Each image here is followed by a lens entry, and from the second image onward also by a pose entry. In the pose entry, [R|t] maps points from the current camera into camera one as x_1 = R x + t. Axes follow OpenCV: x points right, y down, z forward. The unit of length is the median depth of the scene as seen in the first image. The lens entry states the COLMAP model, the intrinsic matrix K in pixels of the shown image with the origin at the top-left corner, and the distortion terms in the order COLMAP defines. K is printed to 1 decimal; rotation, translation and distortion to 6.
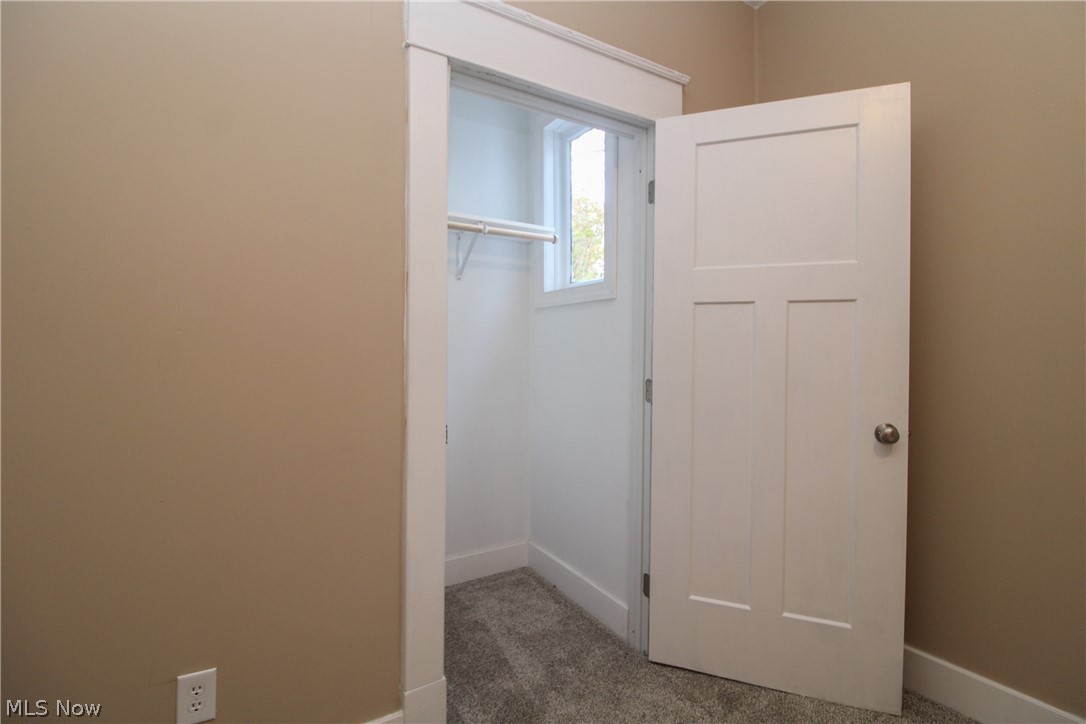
lens RADIAL K [[506.3, 0, 546.9], [0, 506.3, 346.2], [0, 0, 1]] dist [0.001376, -0.014103]
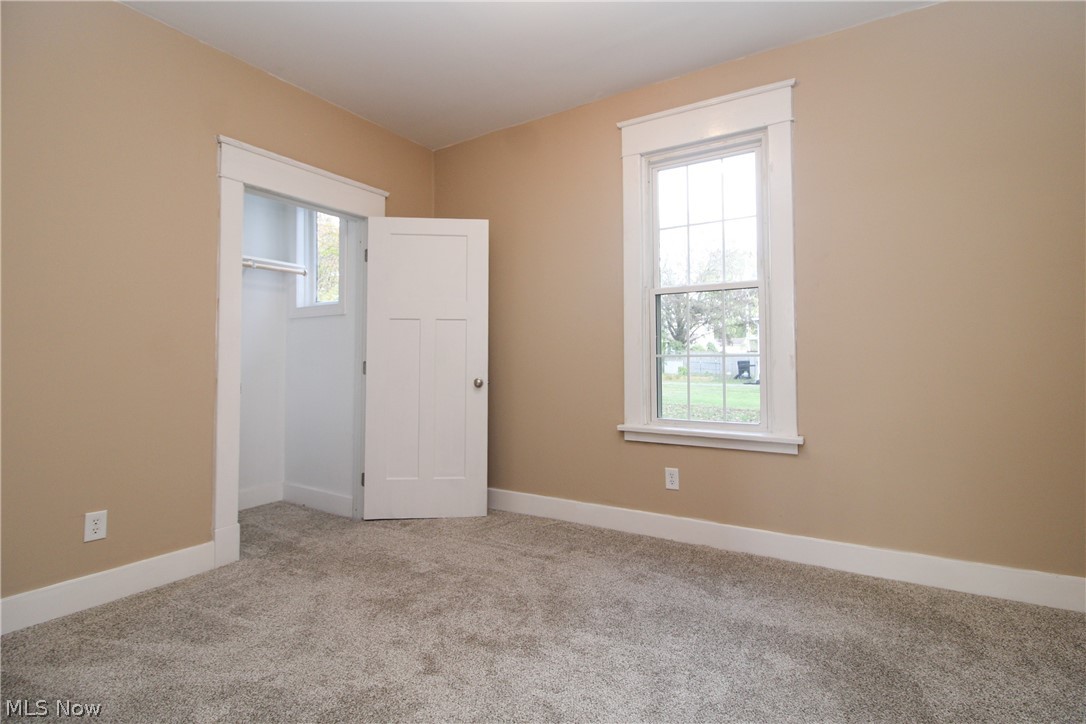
lens RADIAL K [[506.3, 0, 546.9], [0, 506.3, 346.2], [0, 0, 1]] dist [0.001376, -0.014103]
pose [[0.889459, 0.003970, 0.456997, -0.036434], [0.004864, 0.999823, -0.018151, 0.044788], [-0.456988, 0.018367, 0.889283, -0.794597]]
